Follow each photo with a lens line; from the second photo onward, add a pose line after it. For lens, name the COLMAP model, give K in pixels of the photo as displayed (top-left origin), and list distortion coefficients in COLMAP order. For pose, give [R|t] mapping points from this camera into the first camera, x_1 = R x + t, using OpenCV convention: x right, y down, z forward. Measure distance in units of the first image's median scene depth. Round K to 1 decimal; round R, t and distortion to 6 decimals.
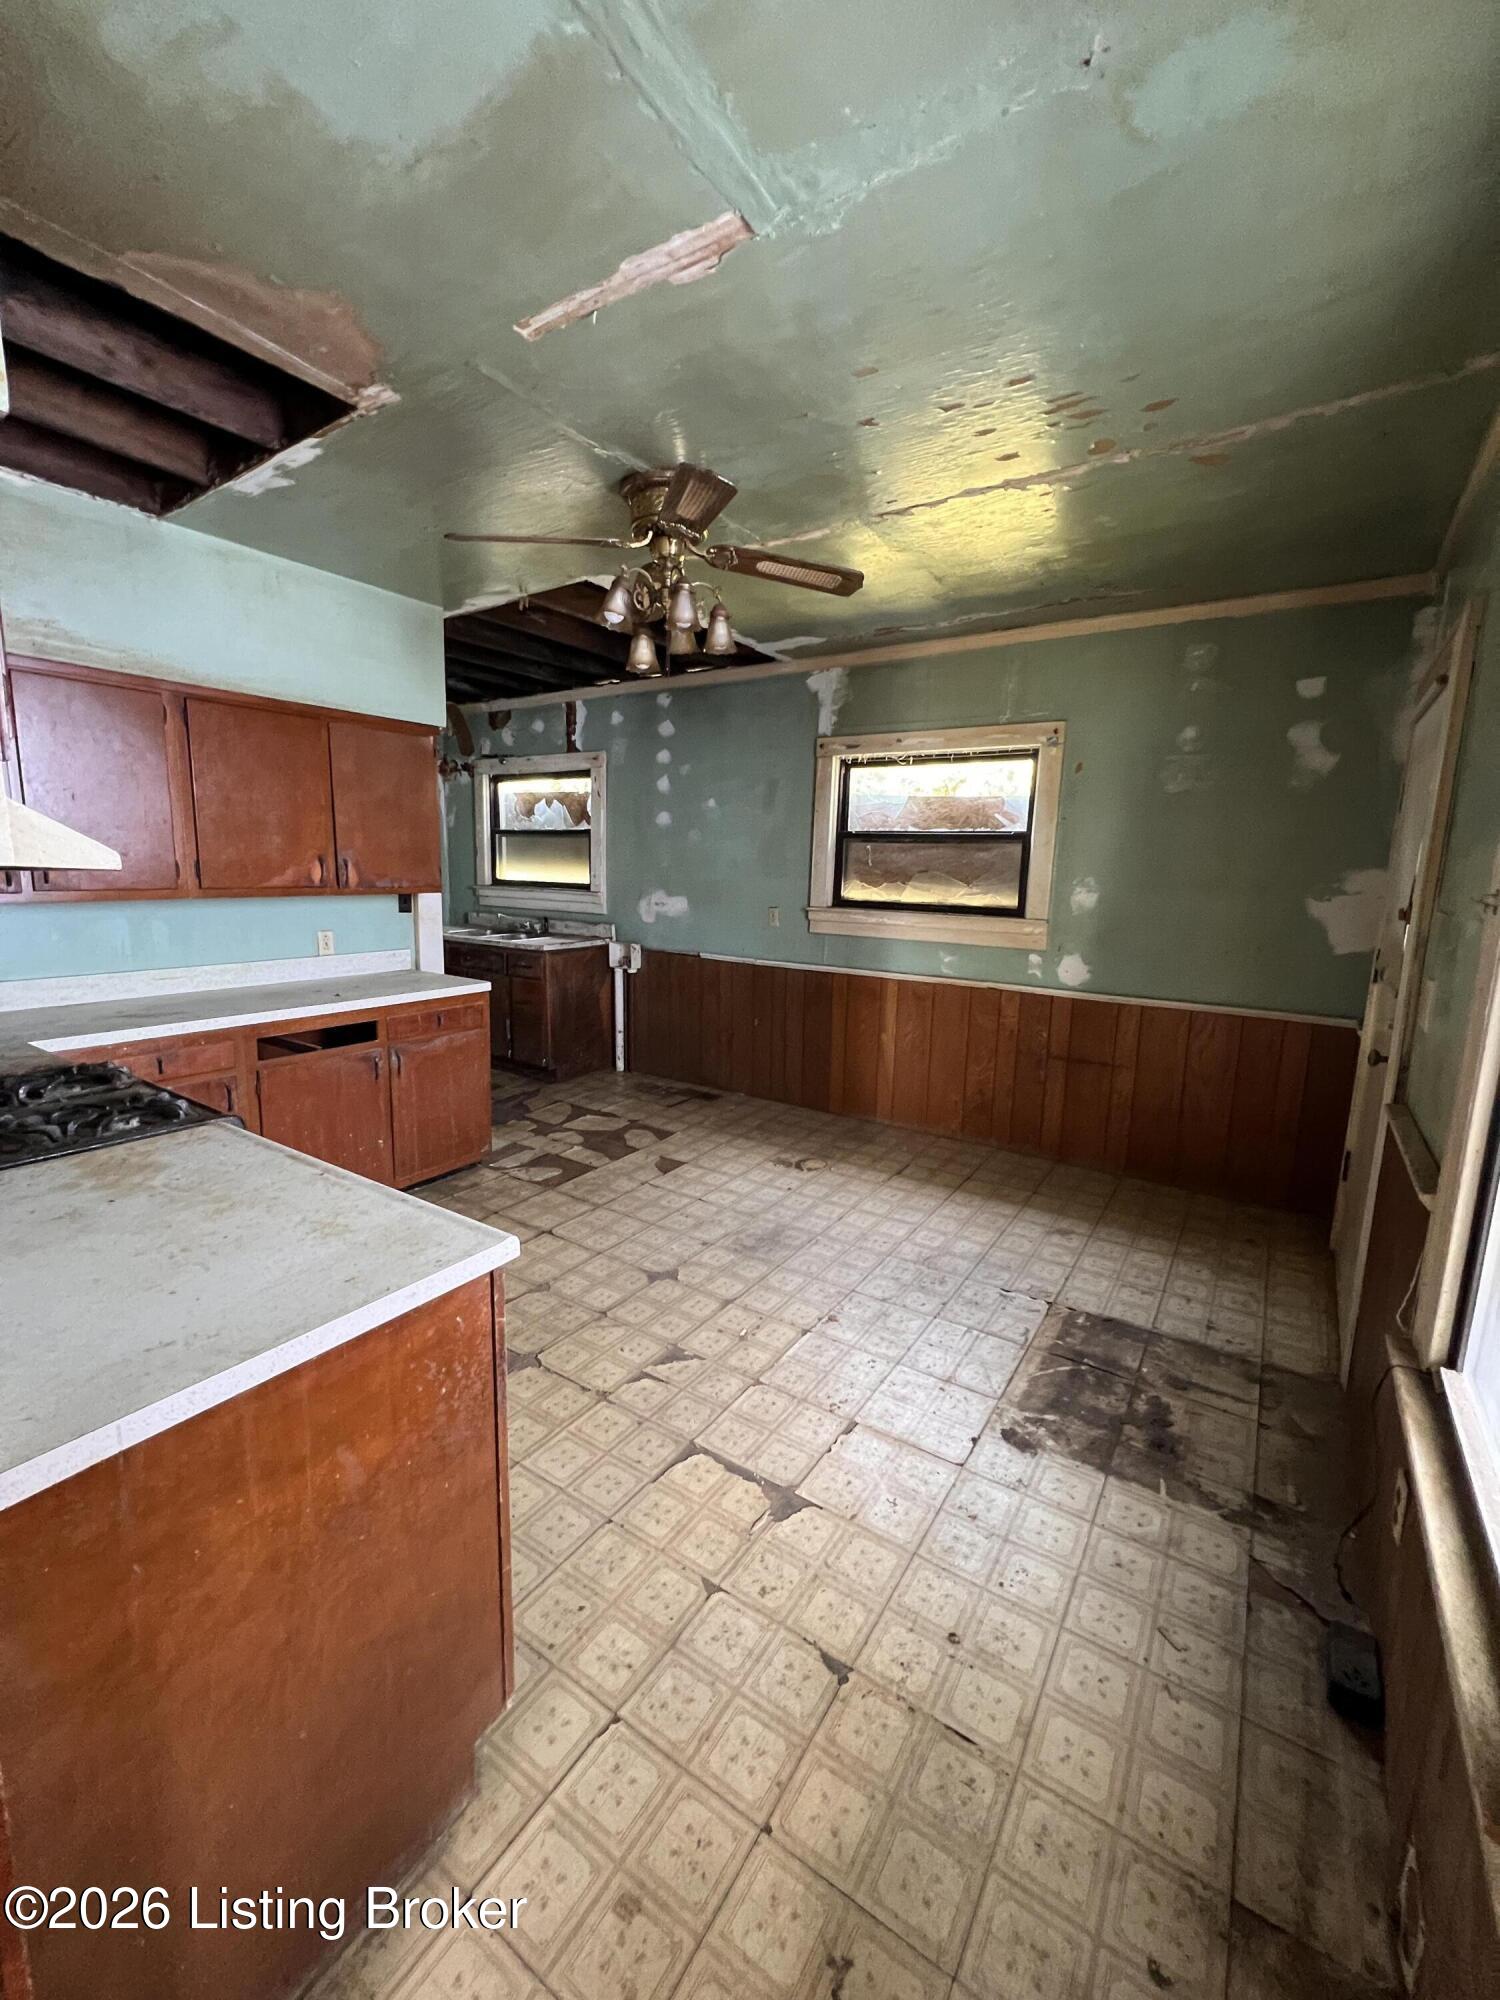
lens RADIAL K [[805.7, 0, 756.8], [0, 805.7, 990.7], [0, 0, 1]] dist [-0.000258, 0.000500]
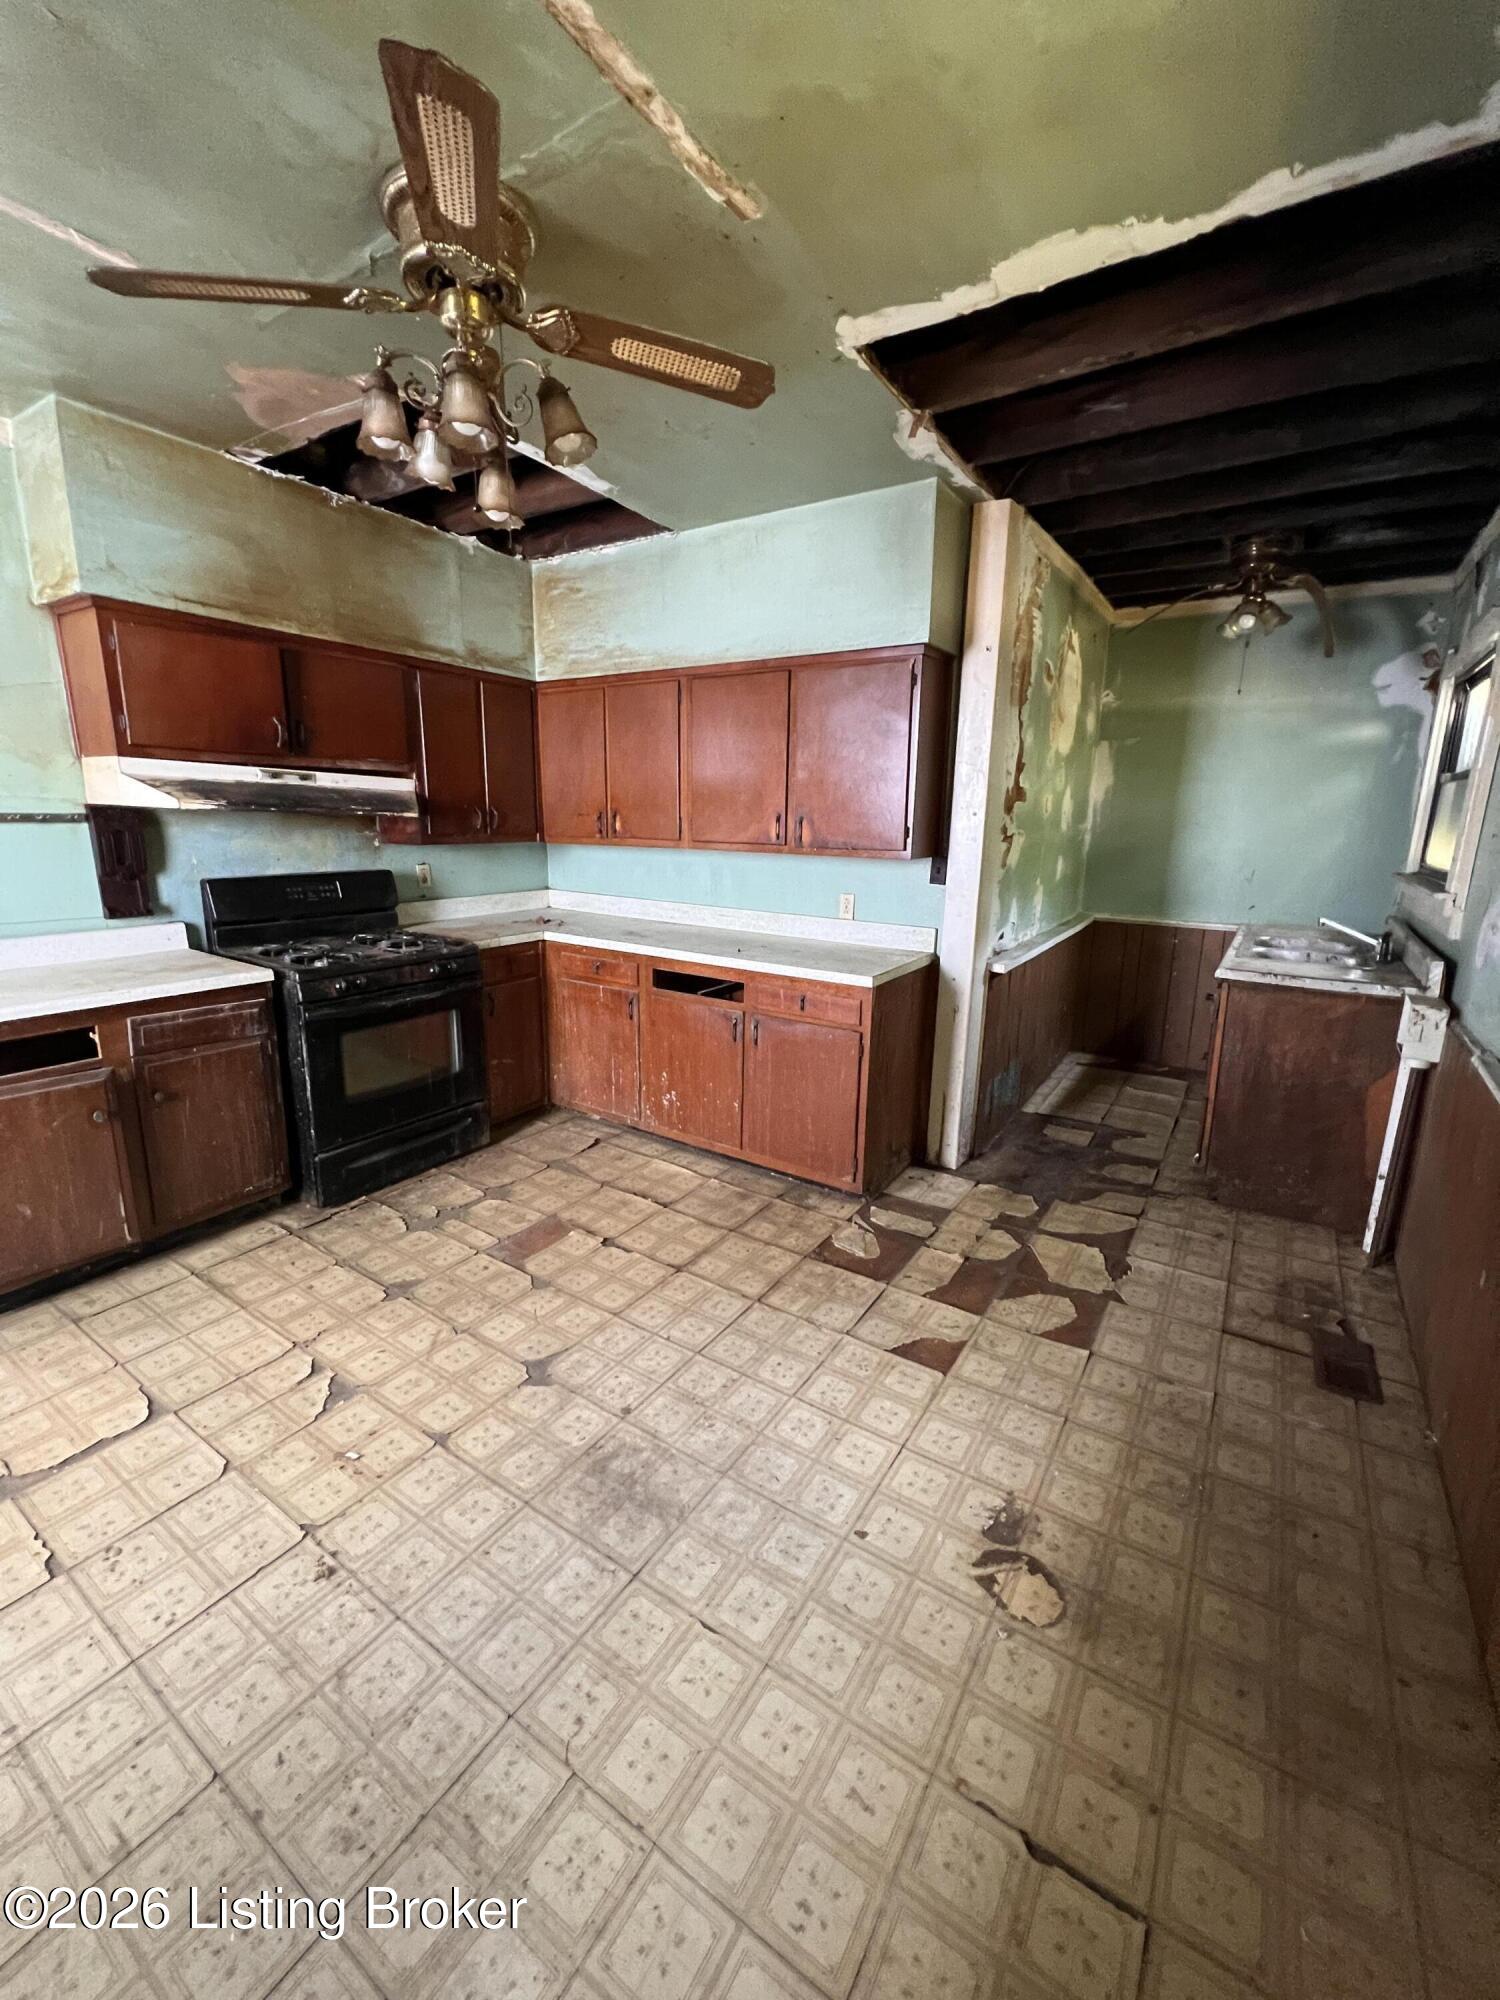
lens RADIAL K [[805.7, 0, 756.6], [0, 805.7, 991.0], [0, 0, 1]] dist [-0.000258, 0.000500]
pose [[0.006408, 0.193312, -0.981116, 0.421842], [-0.177444, 0.965786, 0.189132, -0.123102], [0.984110, 0.172882, 0.040490, 0.863435]]
